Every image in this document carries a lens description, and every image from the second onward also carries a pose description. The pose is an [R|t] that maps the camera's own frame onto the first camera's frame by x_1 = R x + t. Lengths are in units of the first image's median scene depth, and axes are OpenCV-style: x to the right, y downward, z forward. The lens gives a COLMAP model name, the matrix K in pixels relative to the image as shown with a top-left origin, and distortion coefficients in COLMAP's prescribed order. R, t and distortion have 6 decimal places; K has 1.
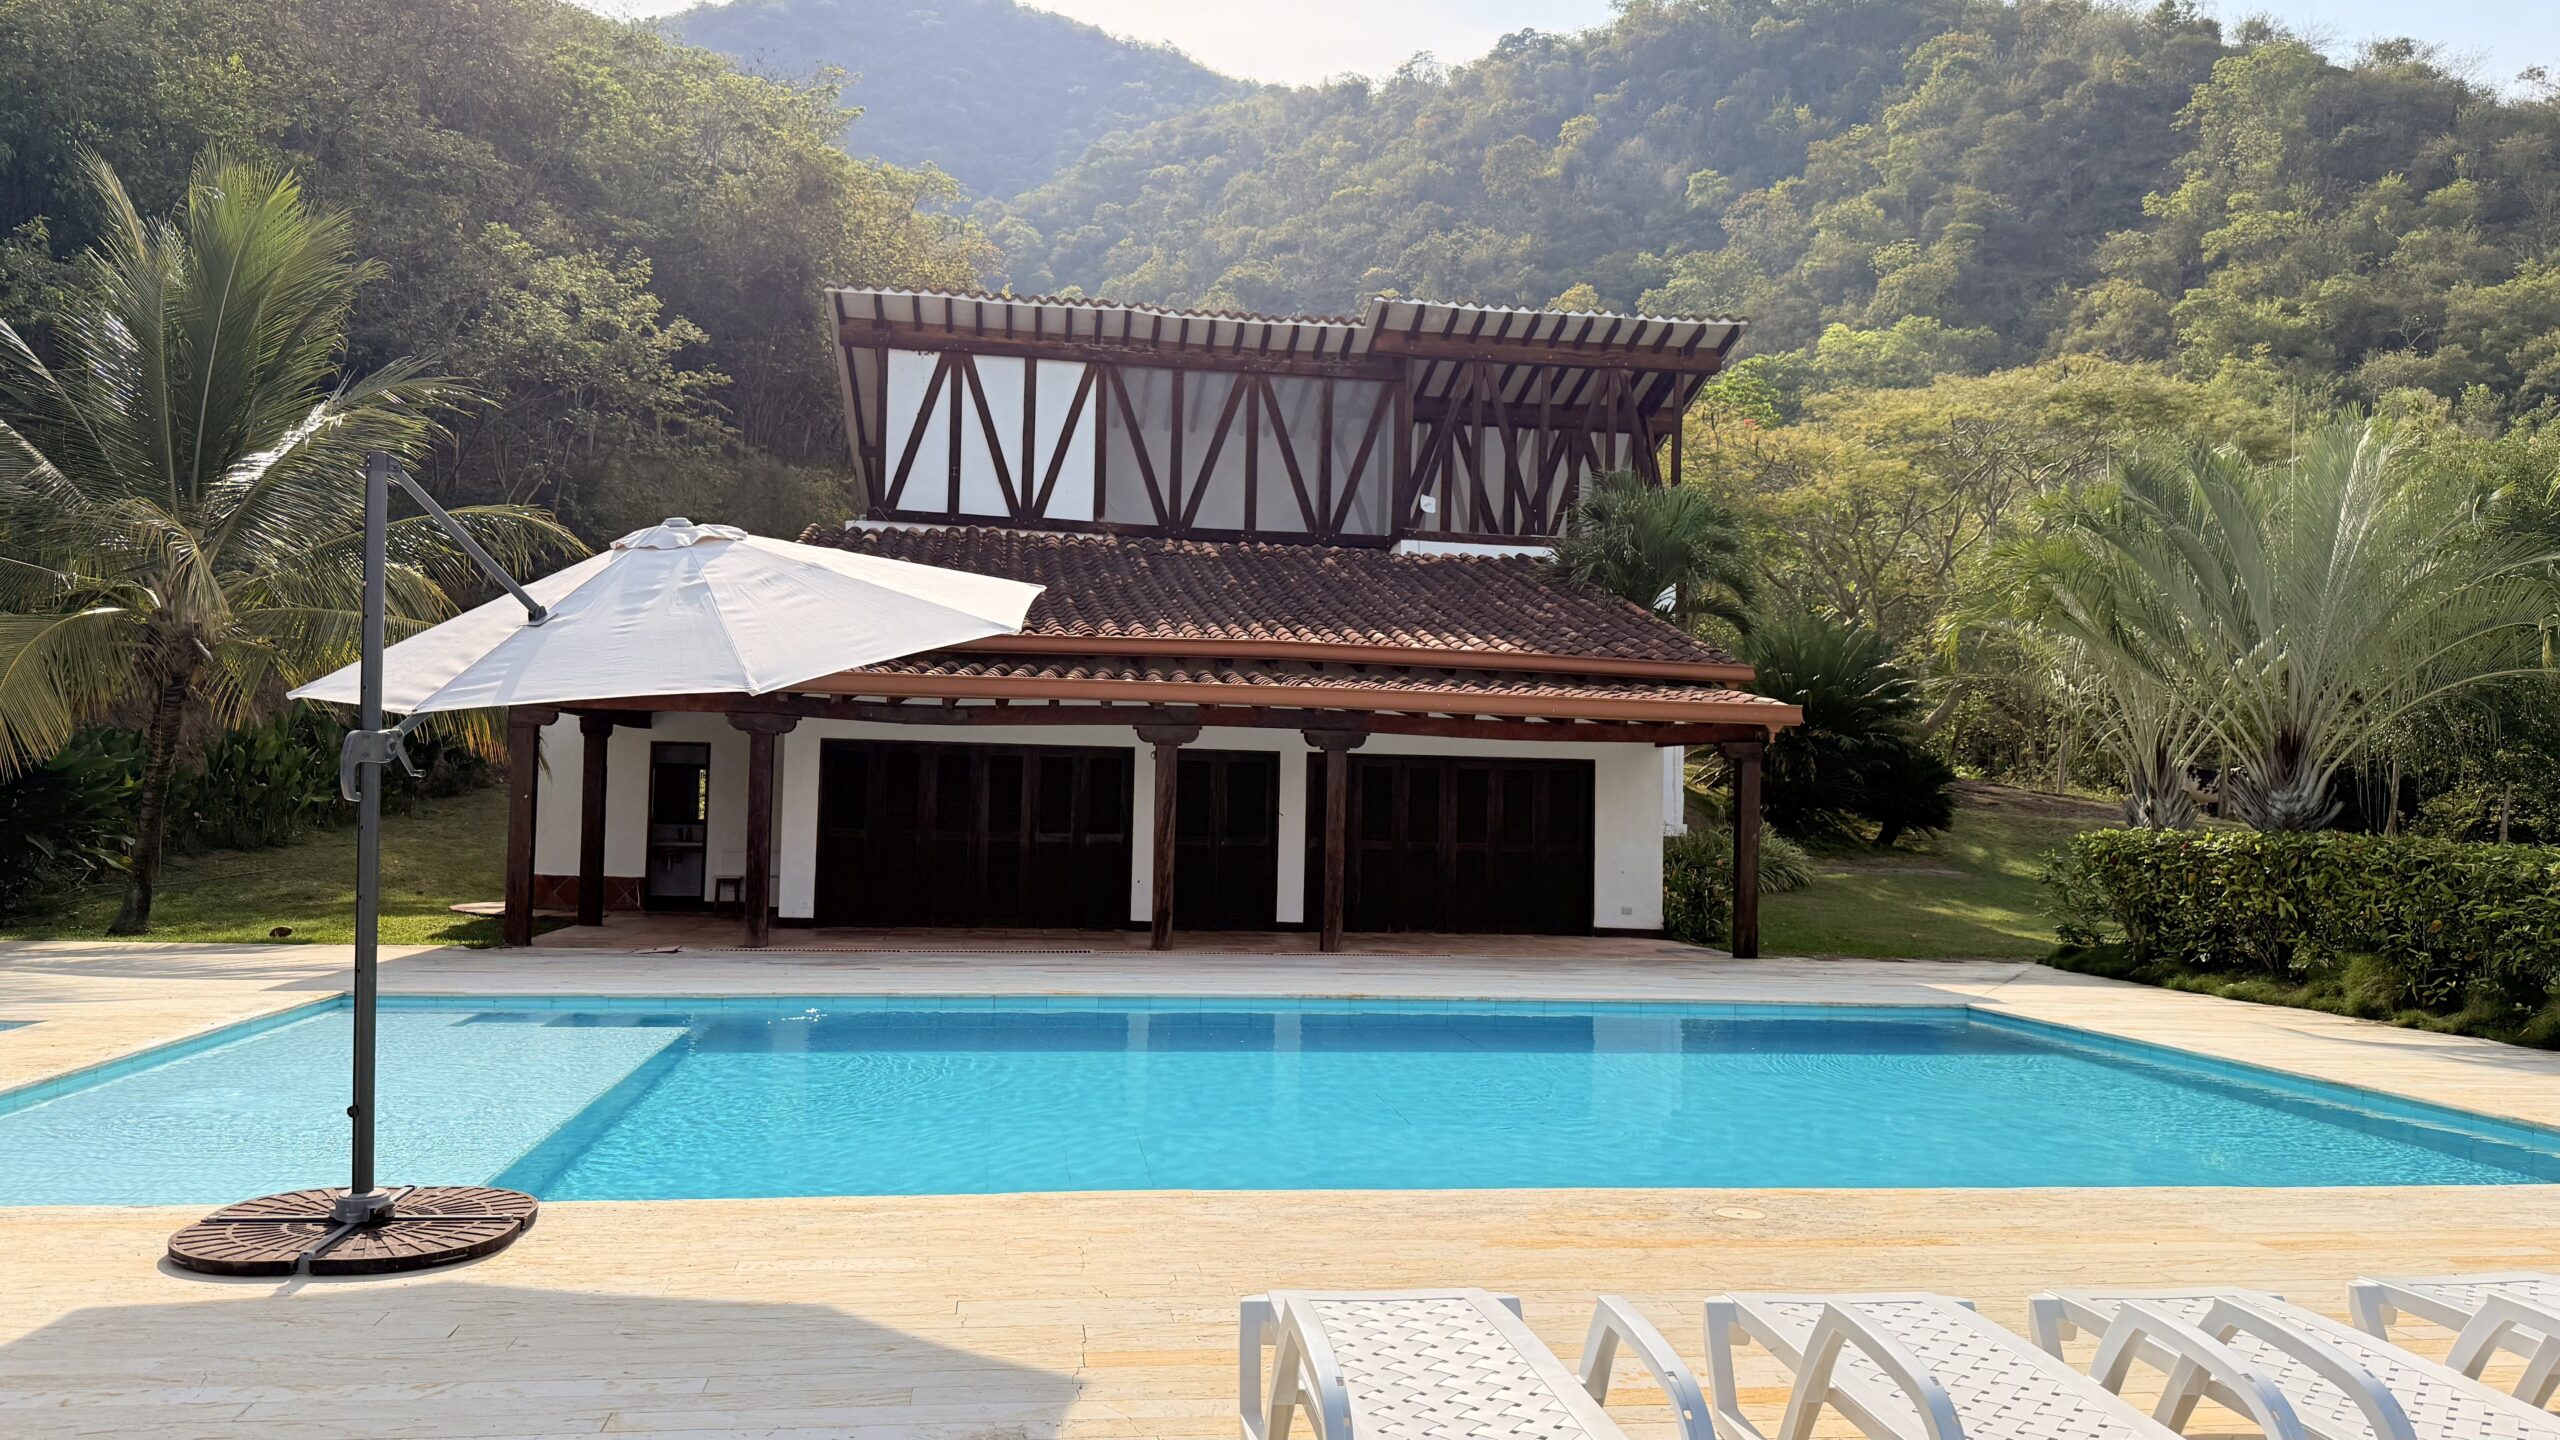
lens RADIAL K [[1791.4, 0, 1302.8], [0, 1791.4, 732.8], [0, 0, 1]] dist [0.055423, -0.071537]
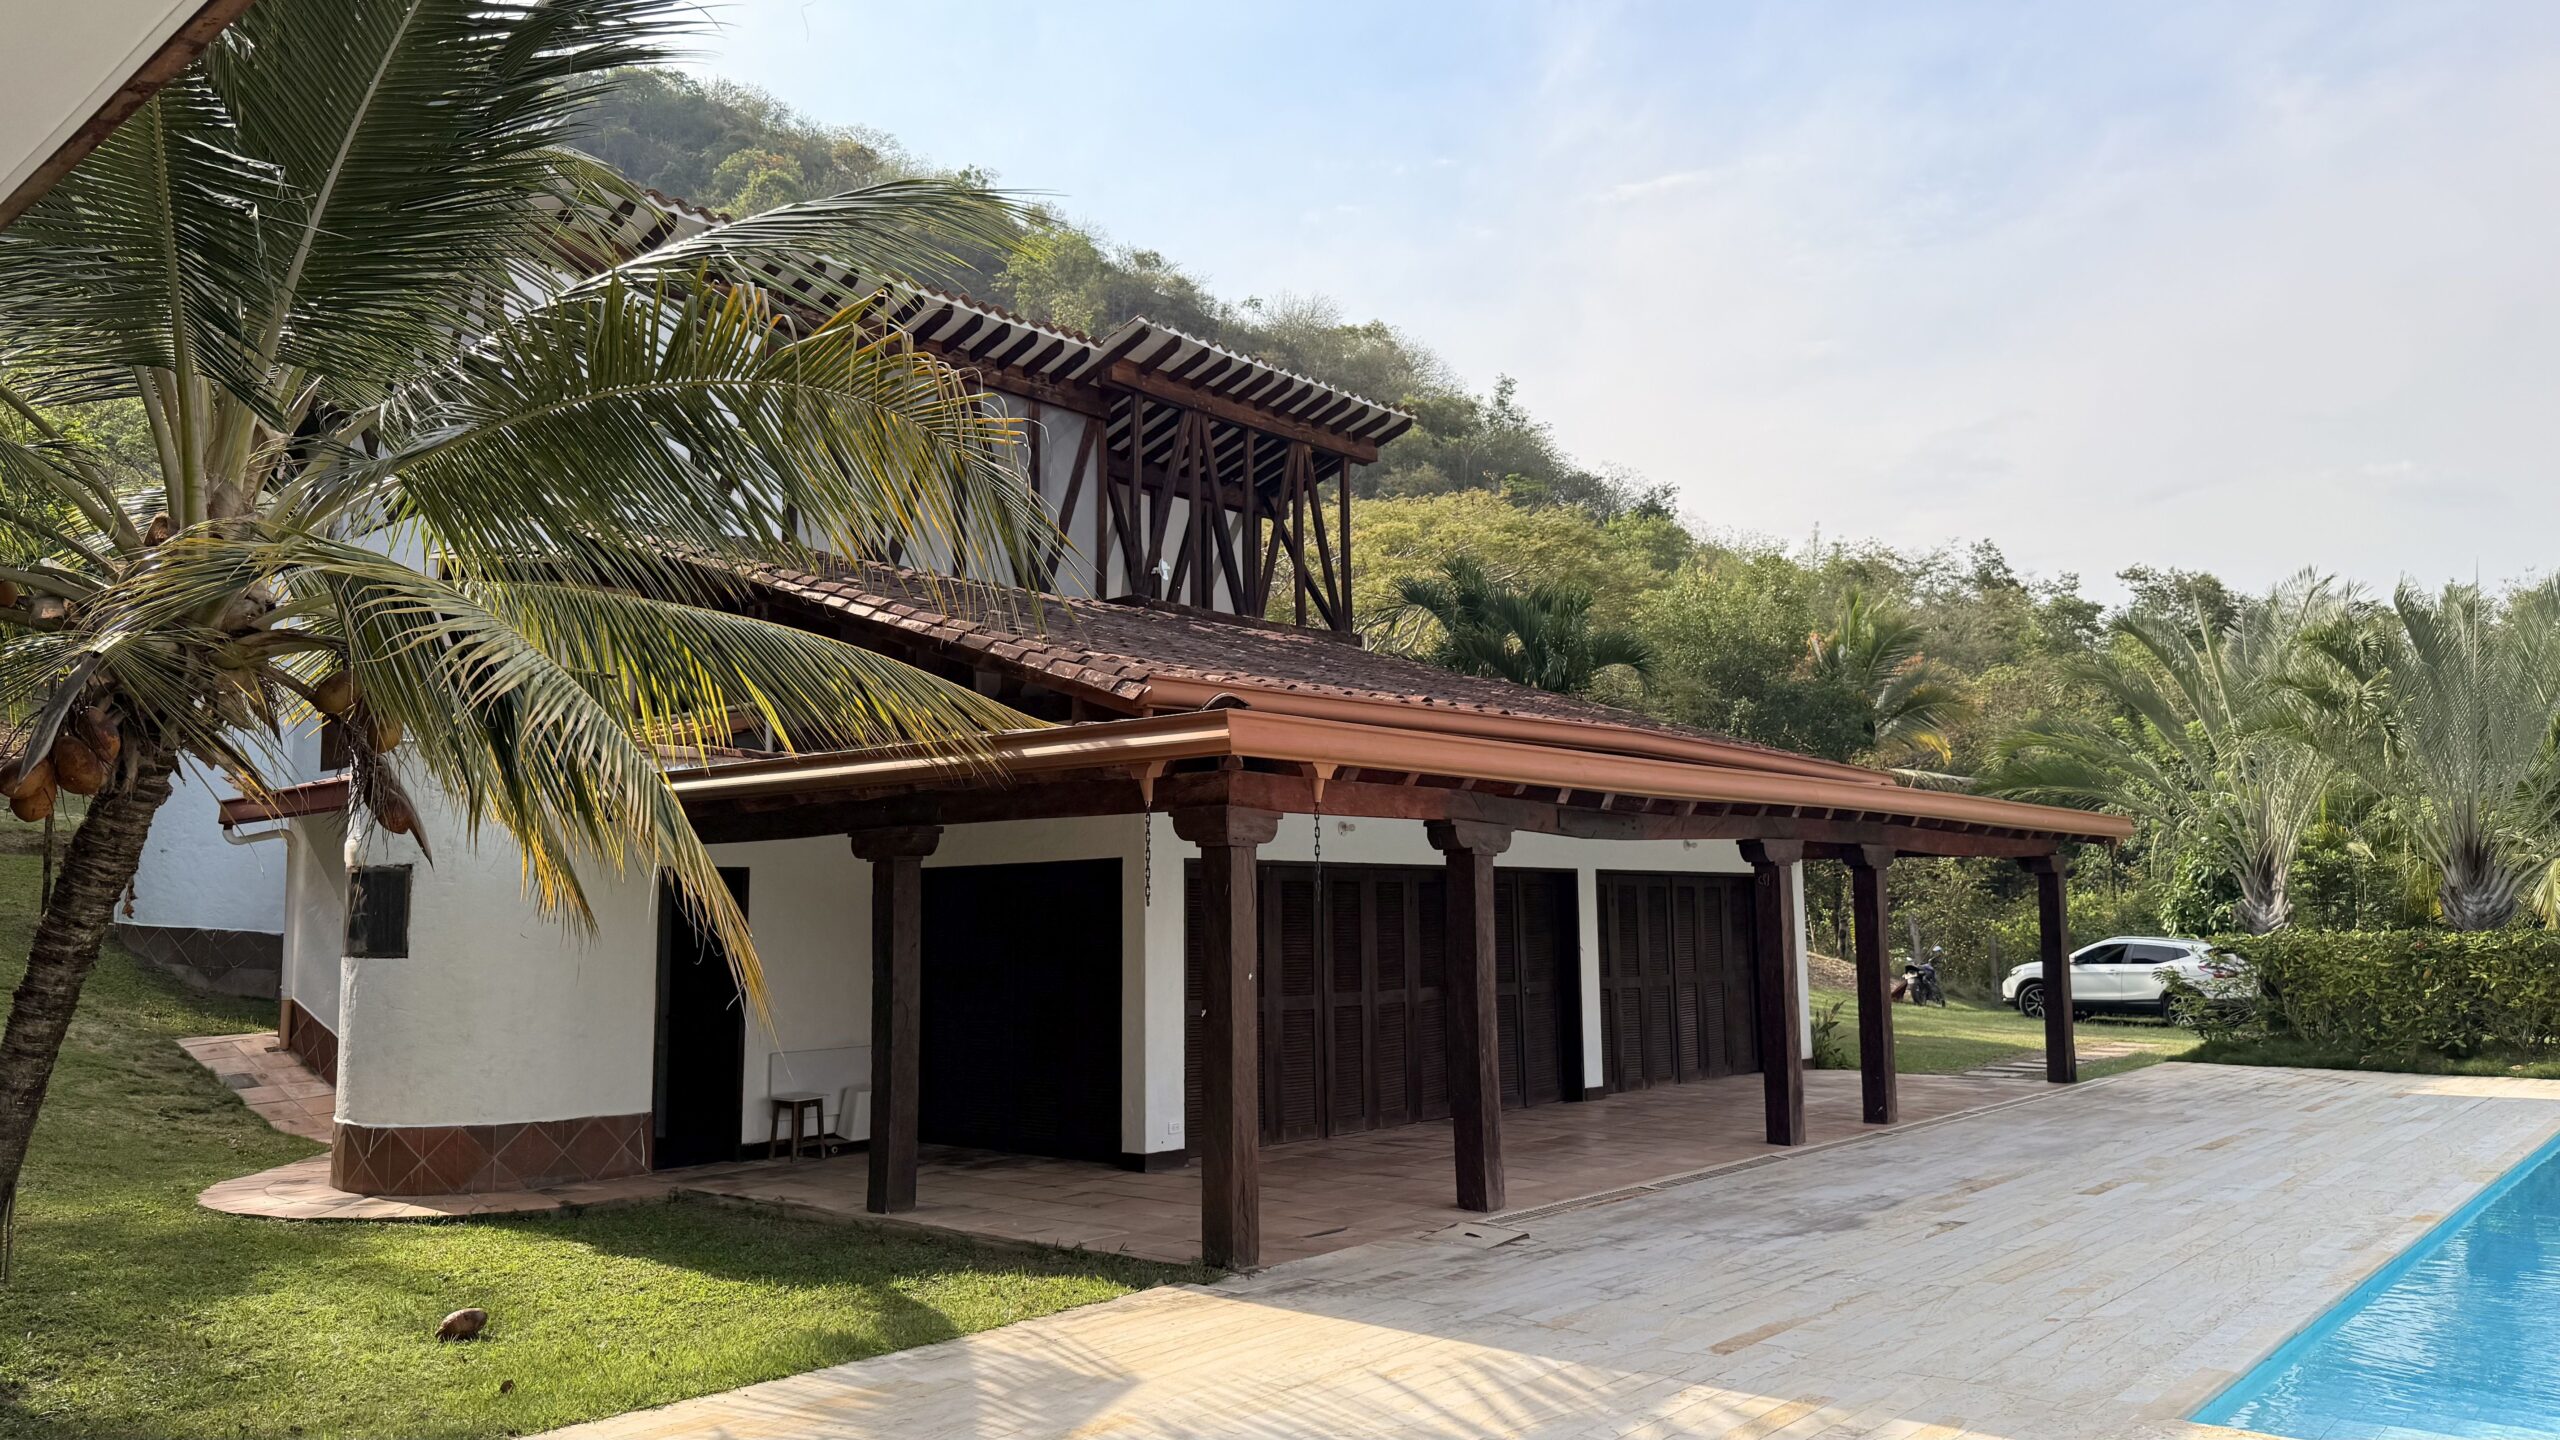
lens RADIAL K [[1791.4, 0, 1283.5], [0, 1791.4, 713.2], [0, 0, 1]] dist [0.055423, -0.071537]
pose [[0.765068, 0.045459, 0.642343, -0.078185], [-0.002853, 0.997735, -0.067212, -0.000236], [-0.643943, 0.049589, 0.763465, 0.058452]]
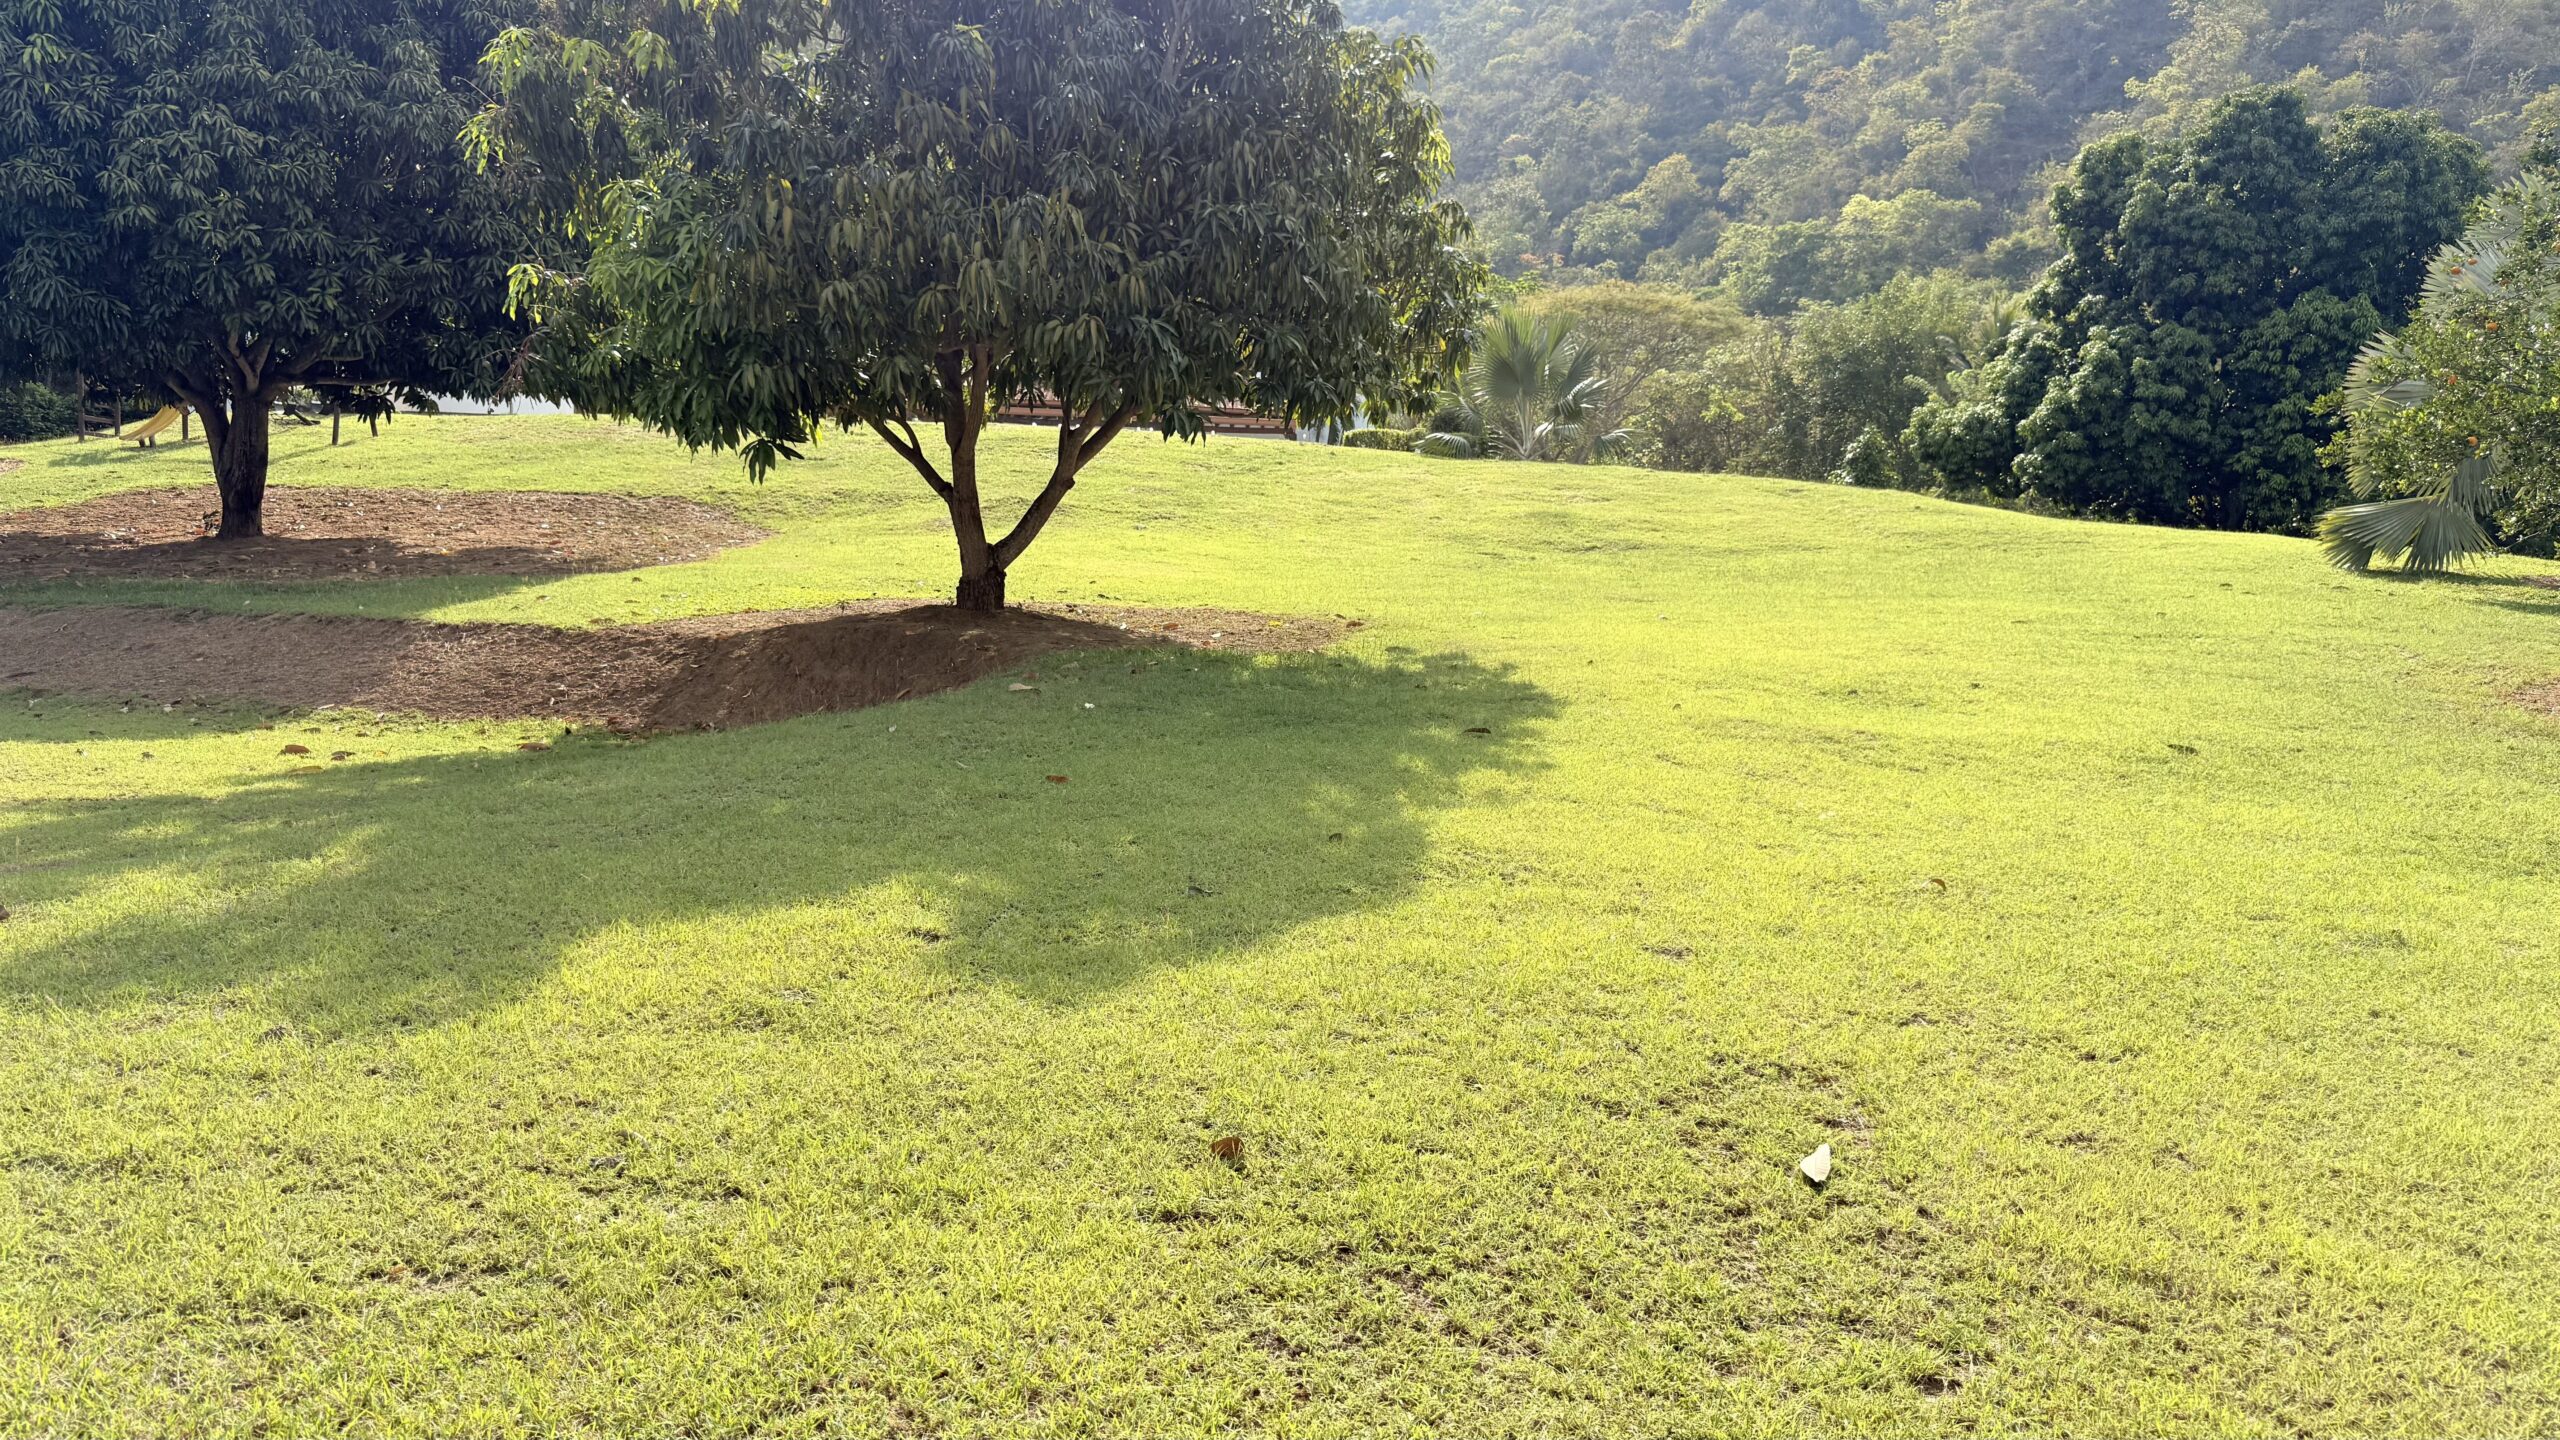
lens RADIAL K [[1791.4, 0, 1366.9], [0, 1791.4, 746.5], [0, 0, 1]] dist [0.055423, -0.071537]
pose [[0.996100, 0.016424, -0.086694, 0.077326], [-0.008467, 0.995781, 0.091373, 0.030293], [0.087829, -0.090282, 0.992036, -0.242973]]
